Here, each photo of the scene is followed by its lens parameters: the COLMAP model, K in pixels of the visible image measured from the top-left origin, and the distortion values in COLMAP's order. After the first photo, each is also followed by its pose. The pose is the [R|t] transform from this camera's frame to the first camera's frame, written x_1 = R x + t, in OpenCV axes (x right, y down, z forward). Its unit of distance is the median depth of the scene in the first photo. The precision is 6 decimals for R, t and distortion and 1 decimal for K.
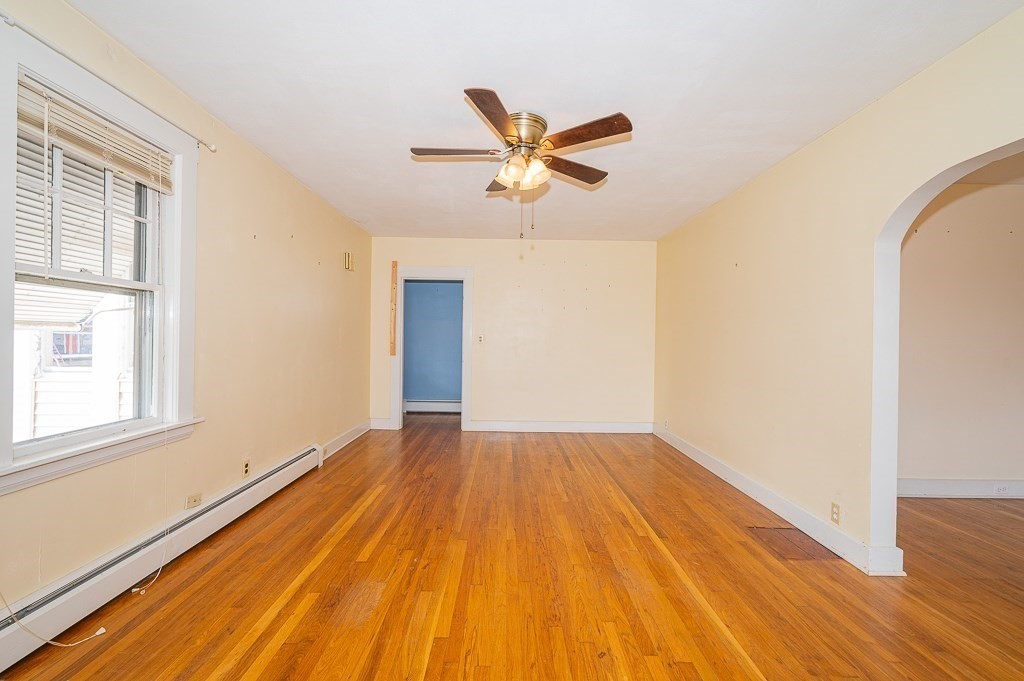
lens RADIAL K [[430.5, 0, 512.0], [0, 430.5, 340.5], [0, 0, 1]] dist [0.000722, 0.000037]
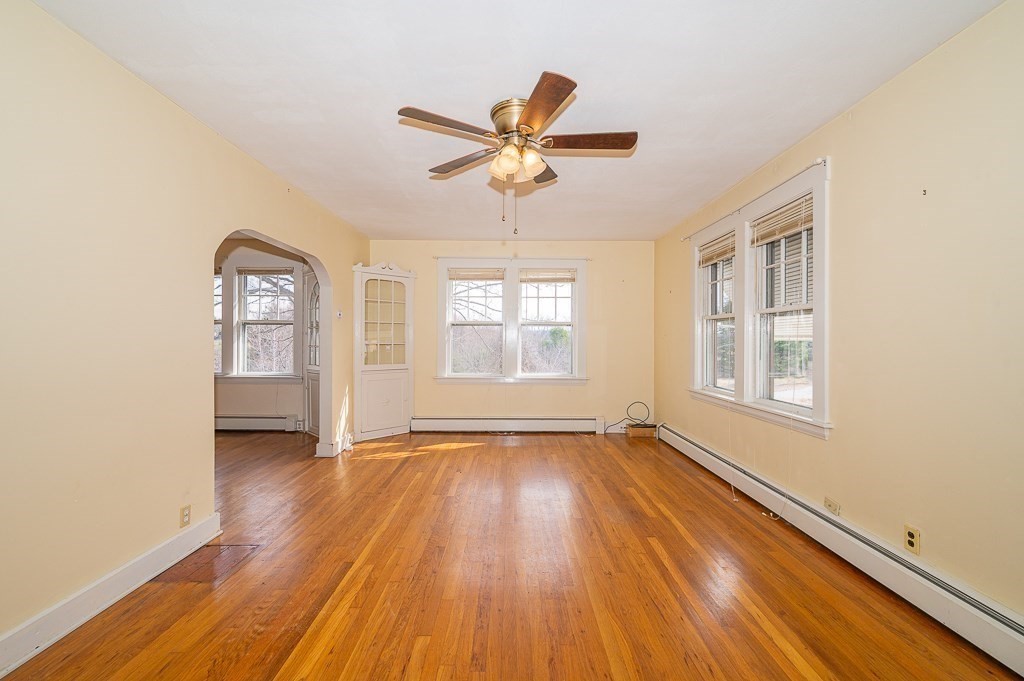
lens RADIAL K [[430.5, 0, 512.0], [0, 430.5, 340.5], [0, 0, 1]] dist [0.000722, 0.000037]
pose [[-0.999786, -0.018877, 0.008475, 0.018819], [-0.018855, 0.999819, 0.002676, -0.008977], [-0.008524, 0.002516, -0.999961, 2.030783]]
